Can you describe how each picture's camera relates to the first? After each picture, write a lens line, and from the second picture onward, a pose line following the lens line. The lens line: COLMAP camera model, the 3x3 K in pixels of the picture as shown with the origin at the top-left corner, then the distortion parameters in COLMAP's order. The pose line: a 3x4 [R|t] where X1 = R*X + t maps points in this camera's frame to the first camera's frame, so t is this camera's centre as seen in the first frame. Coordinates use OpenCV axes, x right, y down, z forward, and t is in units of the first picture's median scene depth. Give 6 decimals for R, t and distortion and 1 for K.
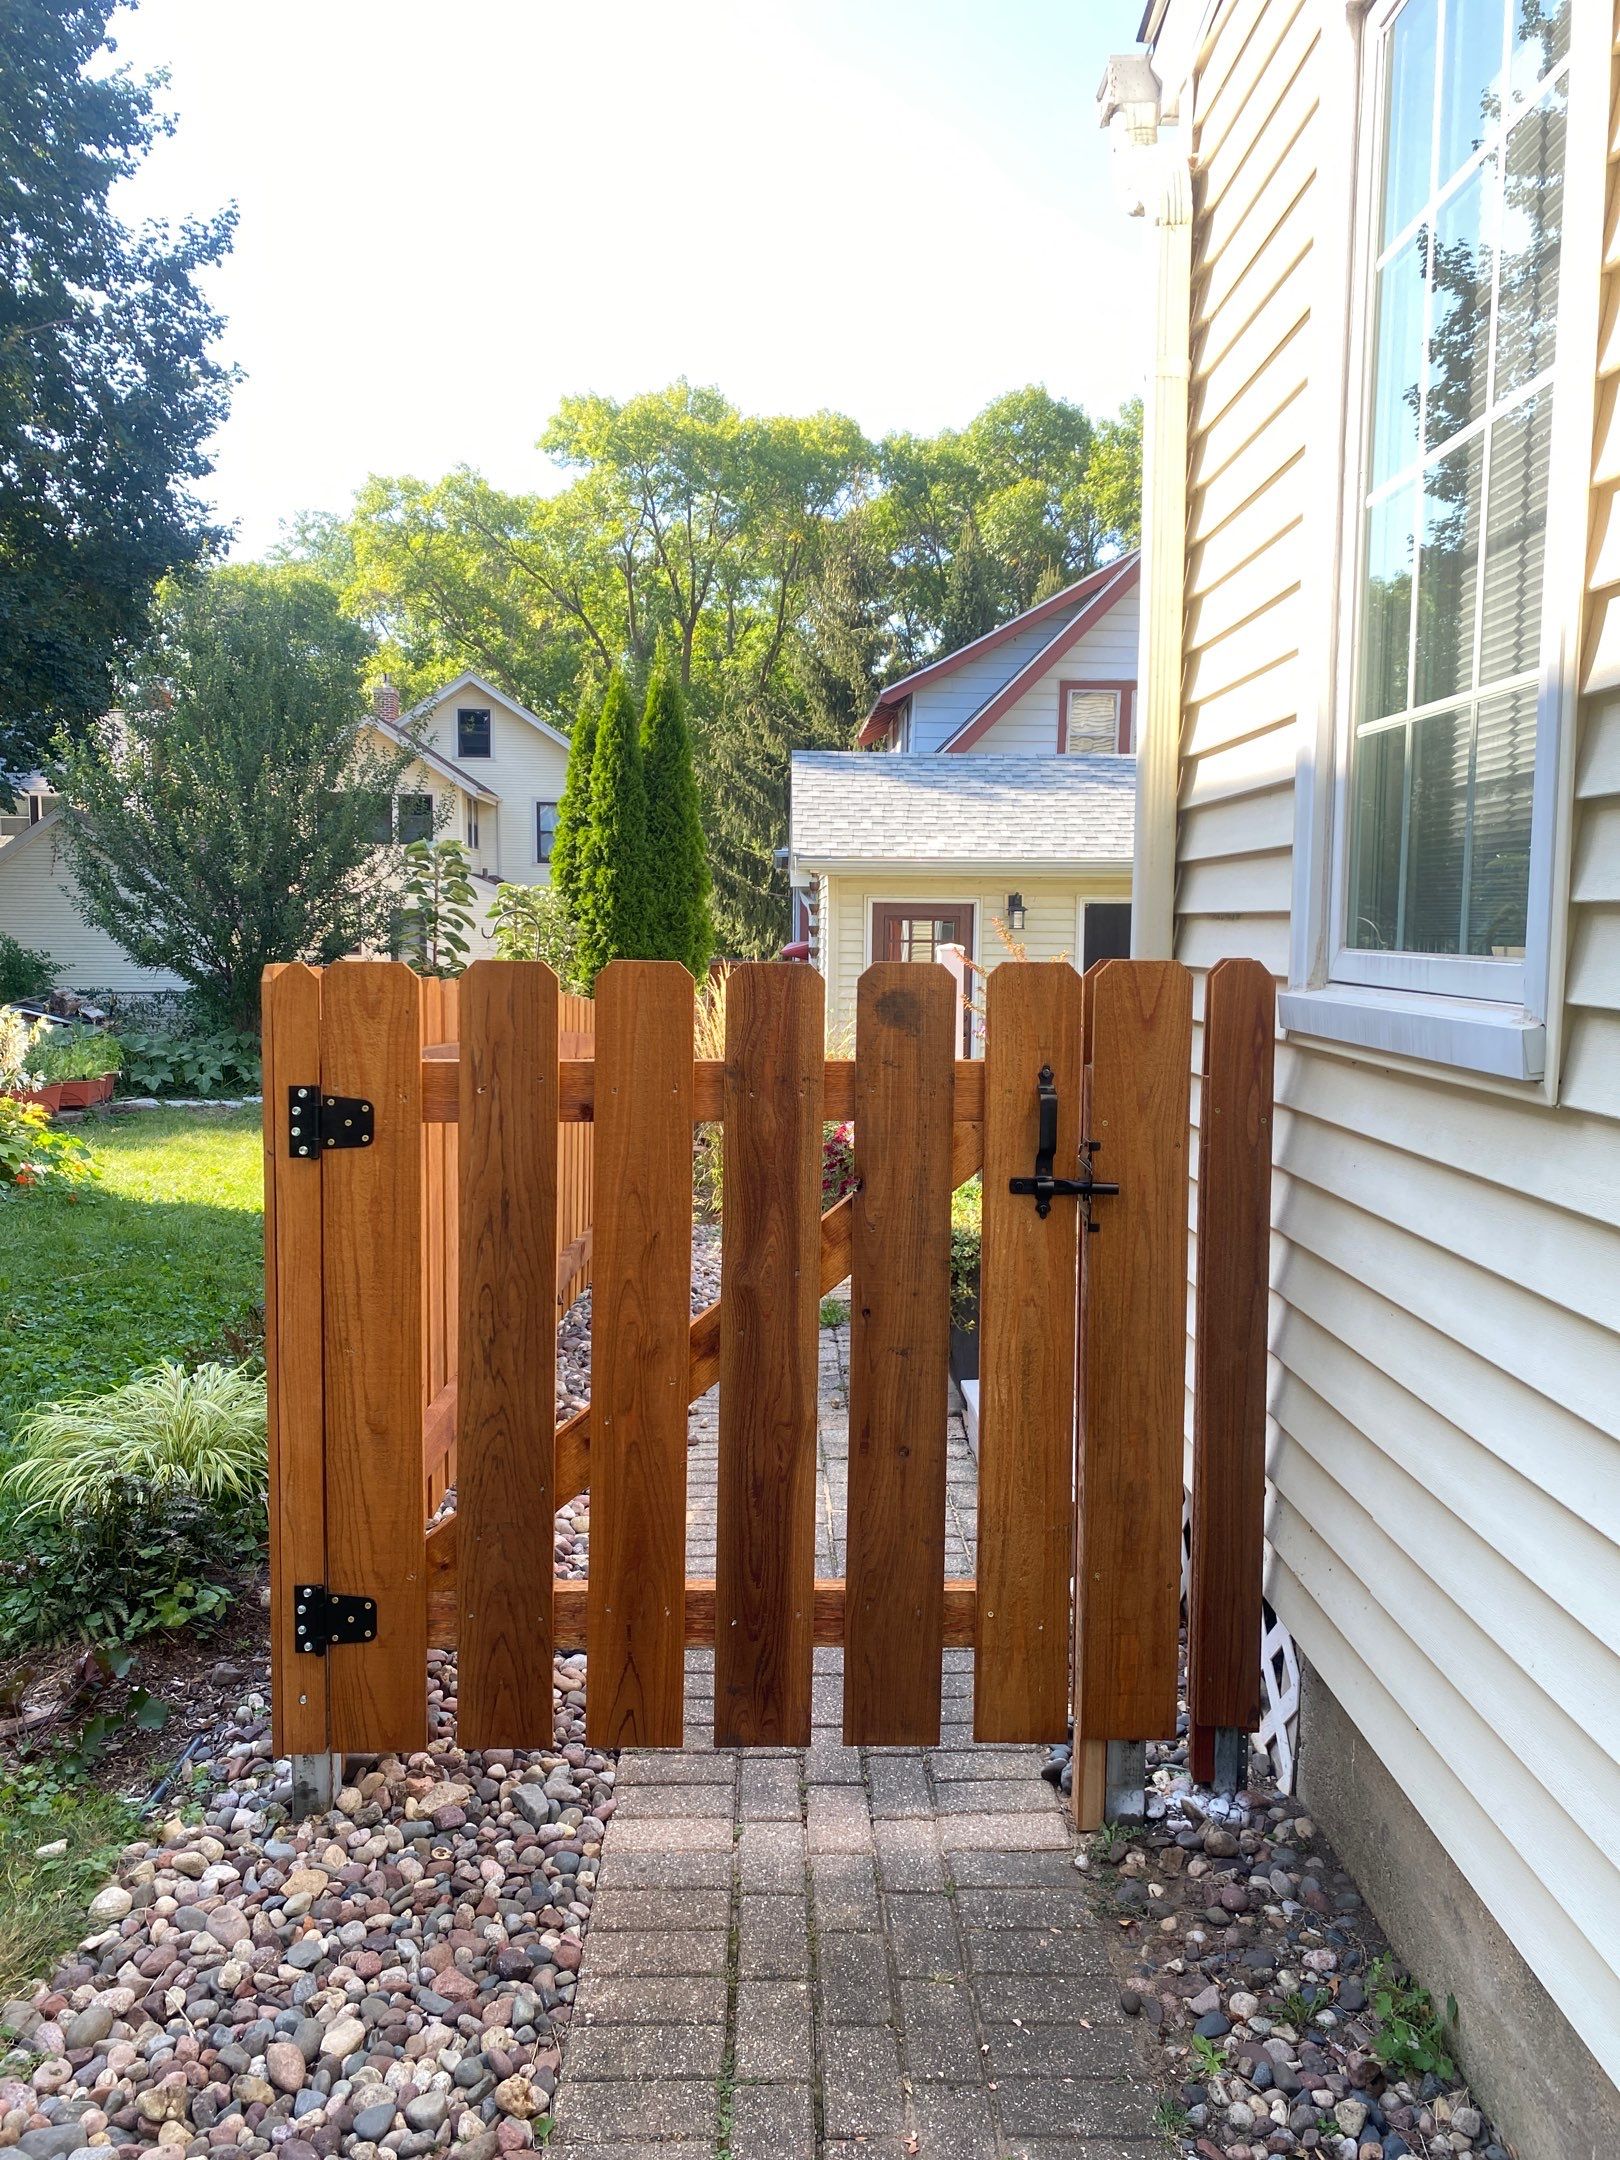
lens RADIAL K [[1640.2, 0, 810.8], [0, 1640.2, 1077.2], [0, 0, 1]] dist [0.004731, -0.000824]
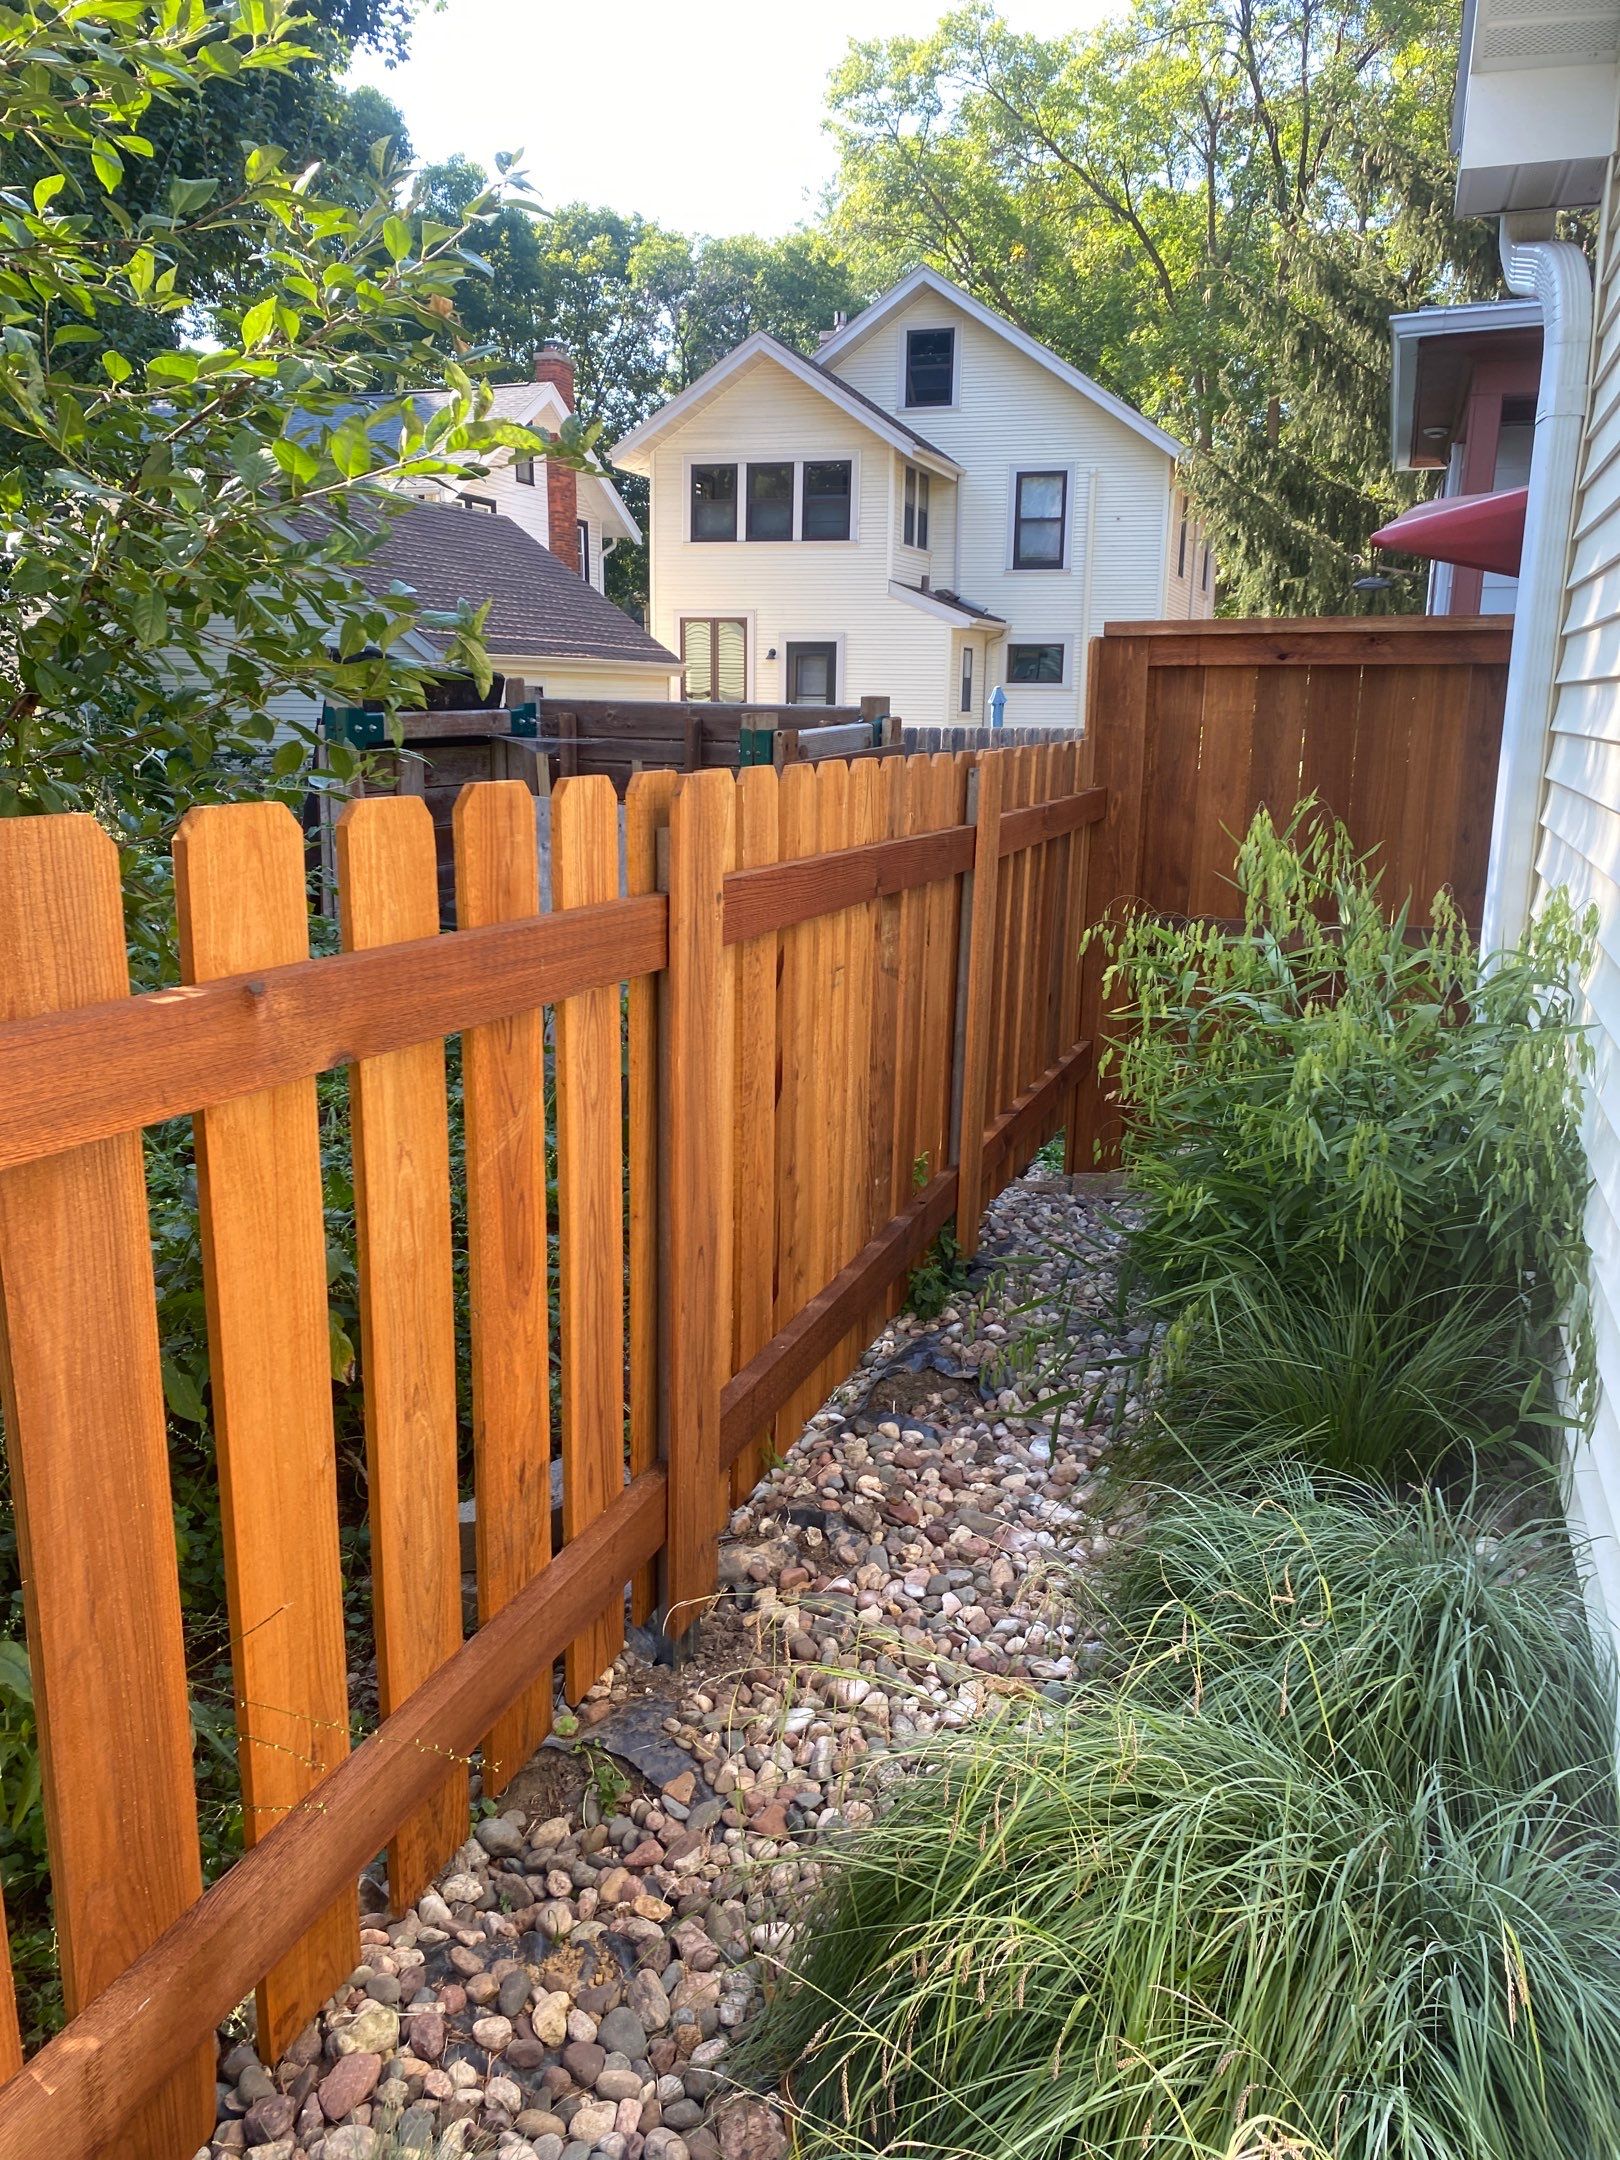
lens RADIAL K [[1640.2, 0, 804.1], [0, 1640.2, 1086.8], [0, 0, 1]] dist [0.004731, -0.000824]
pose [[0.936150, 0.083394, -0.341569, -0.003815], [-0.038000, 0.989772, 0.137504, -0.013344], [0.349542, -0.115745, 0.929744, 0.338965]]
